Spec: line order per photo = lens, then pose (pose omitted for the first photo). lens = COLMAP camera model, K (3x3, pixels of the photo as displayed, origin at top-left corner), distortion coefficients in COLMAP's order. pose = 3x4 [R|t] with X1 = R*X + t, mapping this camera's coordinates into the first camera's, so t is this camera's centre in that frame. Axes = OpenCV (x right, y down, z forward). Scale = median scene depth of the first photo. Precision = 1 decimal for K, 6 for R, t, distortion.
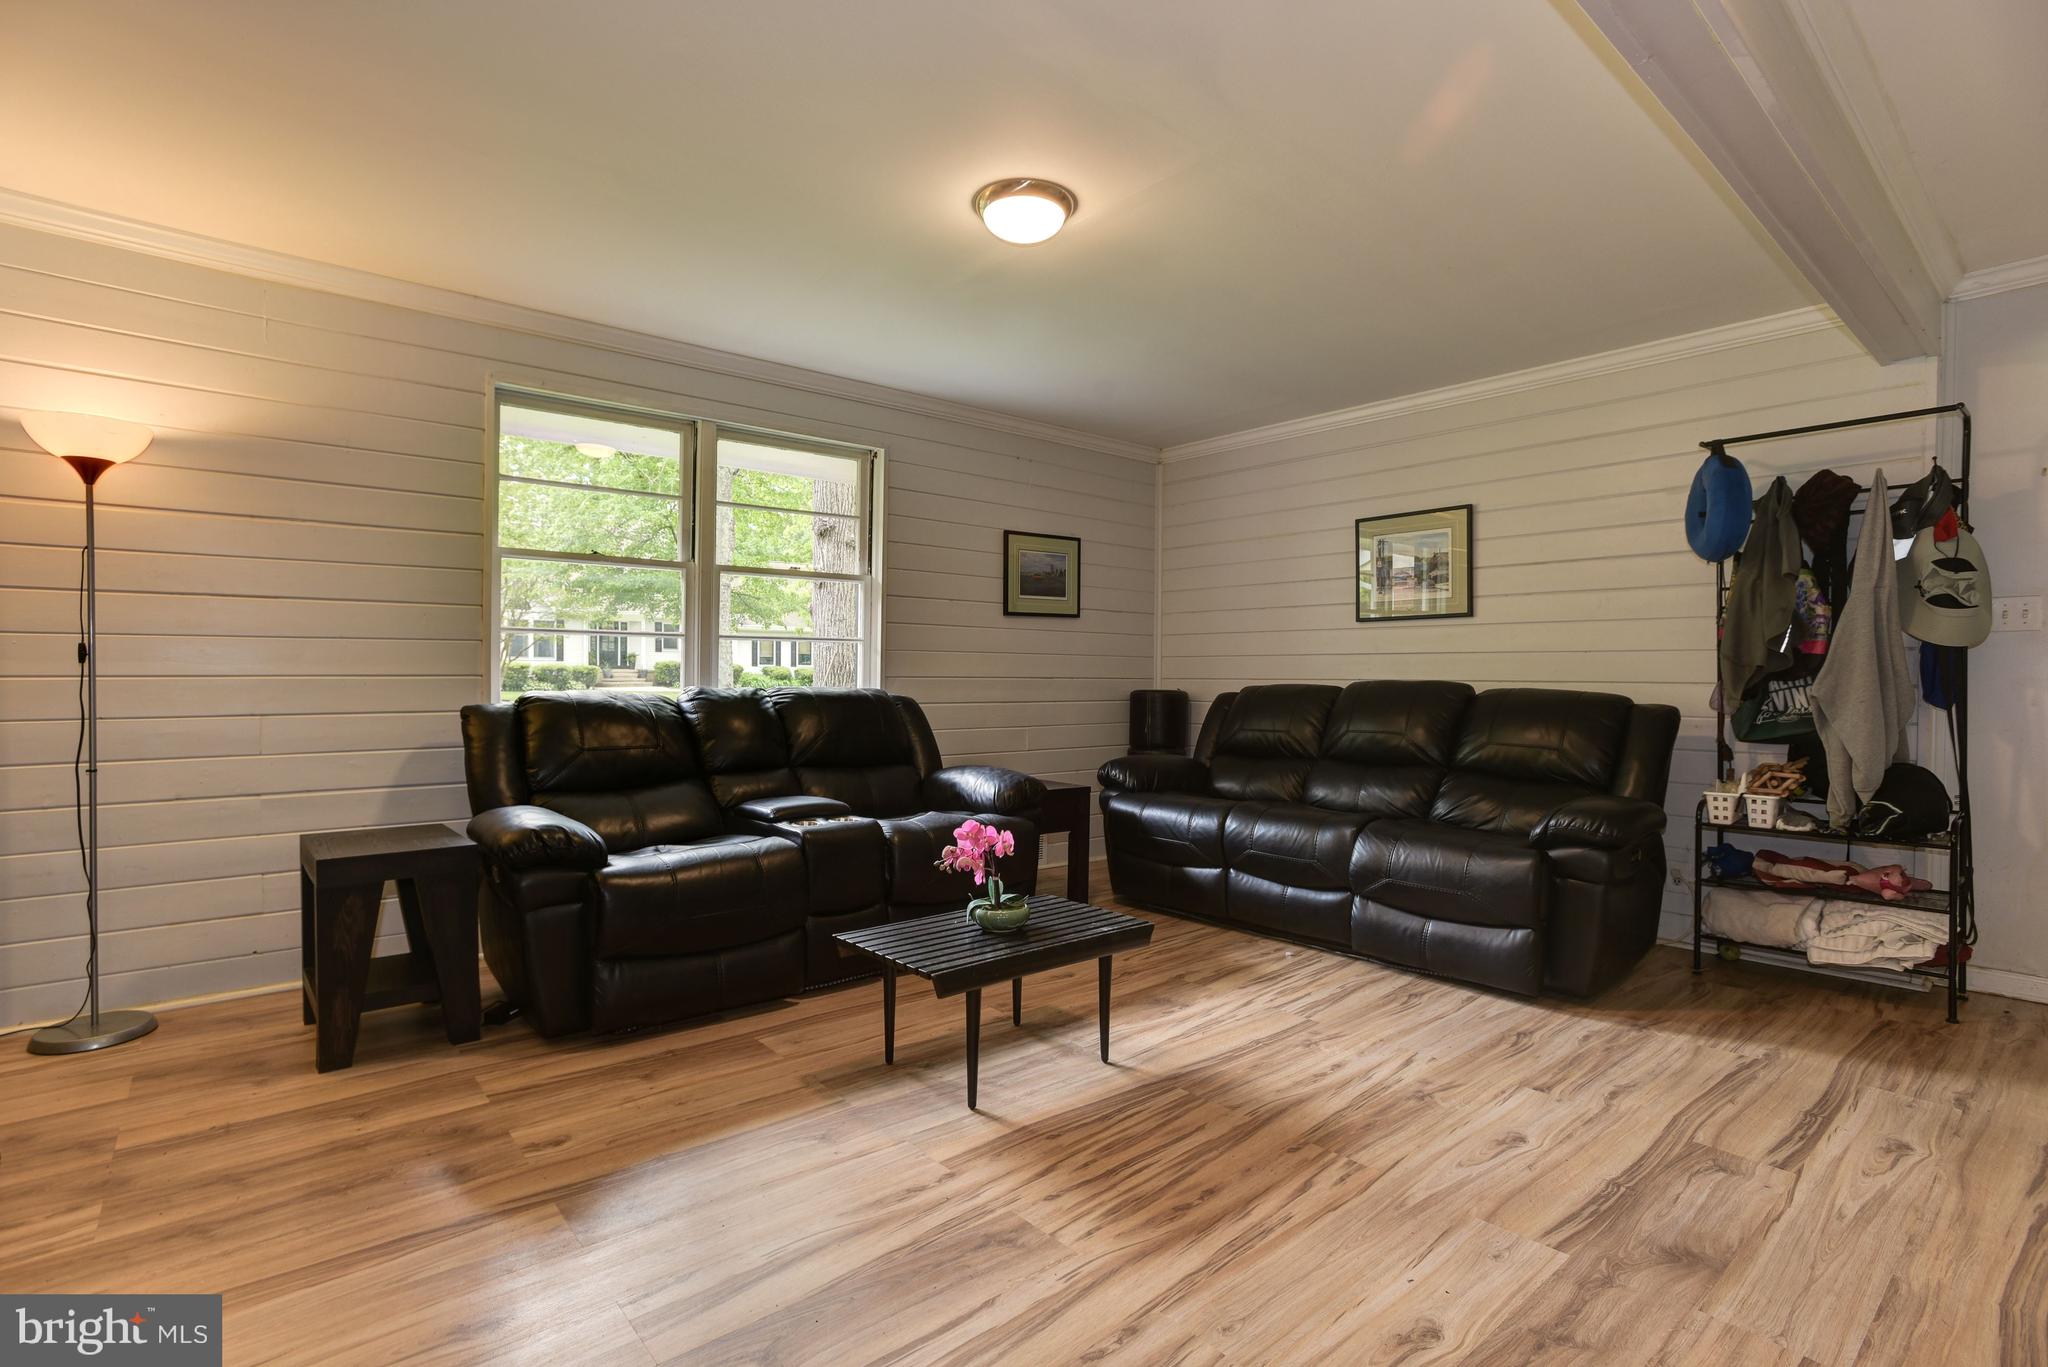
lens RADIAL K [[983.9, 0, 1018.6], [0, 983.9, 682.2], [0, 0, 1]] dist [-0.056509, 0.027865]
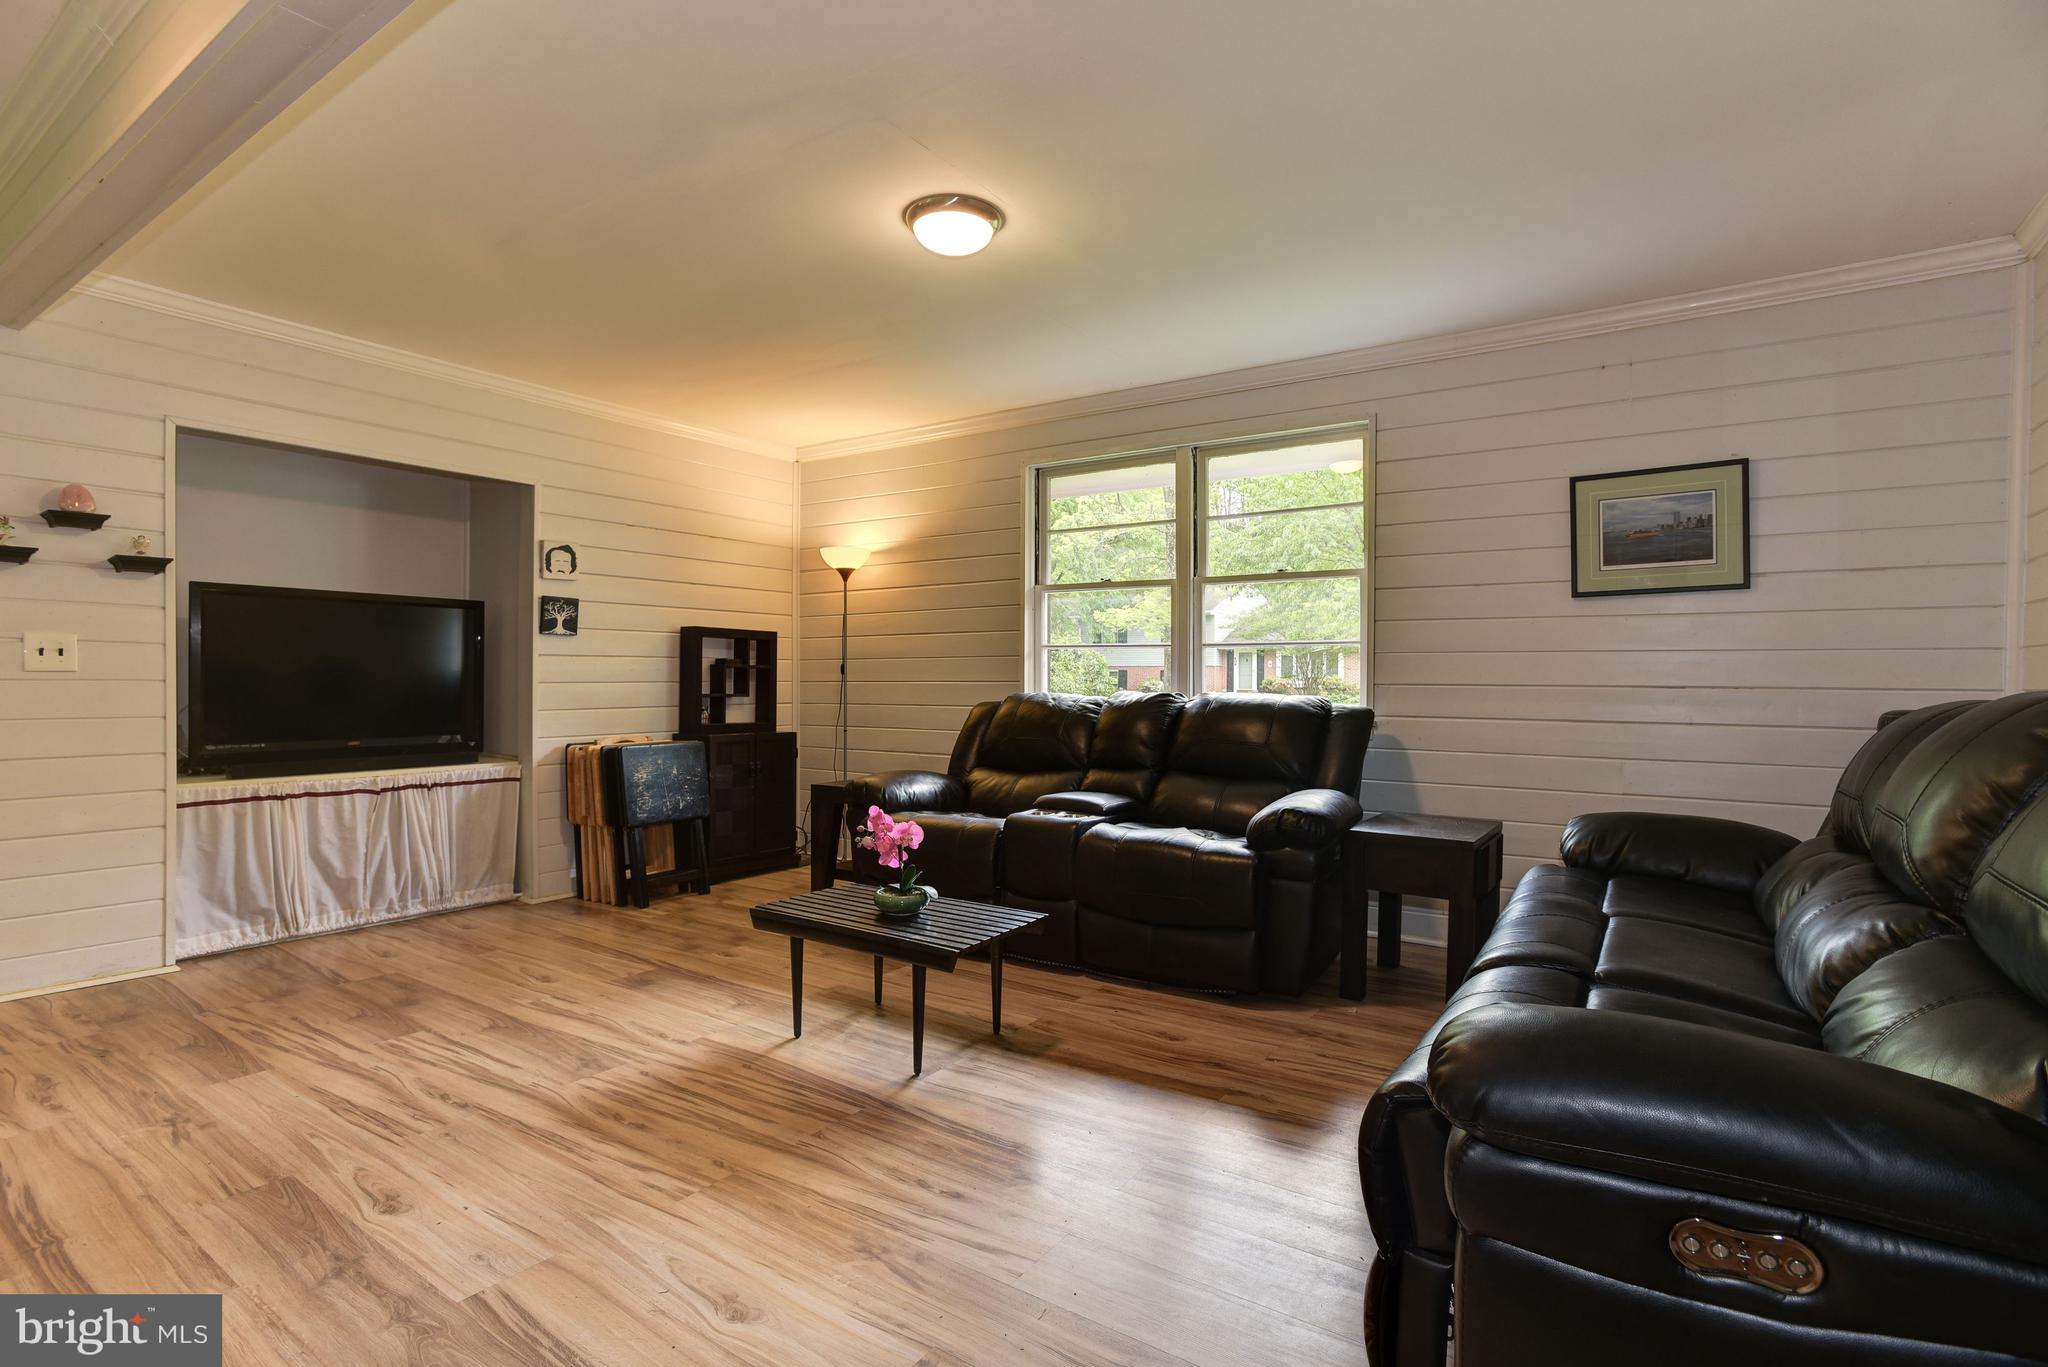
lens RADIAL K [[983.9, 0, 1018.6], [0, 983.9, 682.2], [0, 0, 1]] dist [-0.056509, 0.027865]
pose [[0.264569, -0.001321, -0.964366, 1.114021], [-0.012230, 0.999914, -0.004725, 0.001150], [0.964289, 0.013044, 0.264530, 0.881357]]
